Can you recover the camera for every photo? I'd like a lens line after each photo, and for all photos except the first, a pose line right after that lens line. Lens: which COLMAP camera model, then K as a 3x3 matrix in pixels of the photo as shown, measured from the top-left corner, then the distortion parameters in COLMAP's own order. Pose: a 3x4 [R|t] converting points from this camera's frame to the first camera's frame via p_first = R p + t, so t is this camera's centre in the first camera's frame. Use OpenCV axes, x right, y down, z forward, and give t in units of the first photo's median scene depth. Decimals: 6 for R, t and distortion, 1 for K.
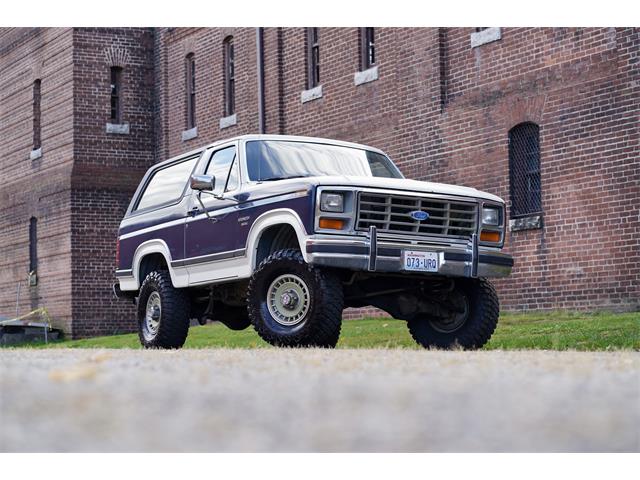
lens RADIAL K [[1503.2, 0, 319.6], [0, 1503.2, 241.6], [0, 0, 1]] dist [-0.124305, 0.000000]
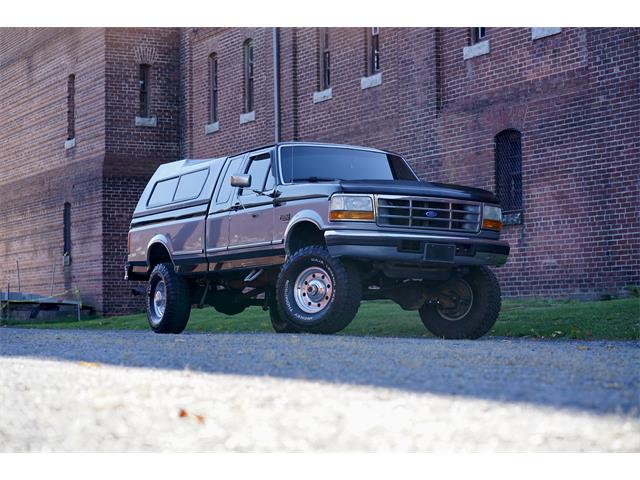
lens RADIAL K [[1503.2, 0, 320.4], [0, 1503.2, 238.6], [0, 0, 1]] dist [-0.124305, 0.000000]
pose [[0.999822, 0.007954, -0.017138, 0.012643], [-0.007666, 0.999830, 0.016786, -0.012237], [0.017268, -0.016652, 0.999712, -0.098443]]
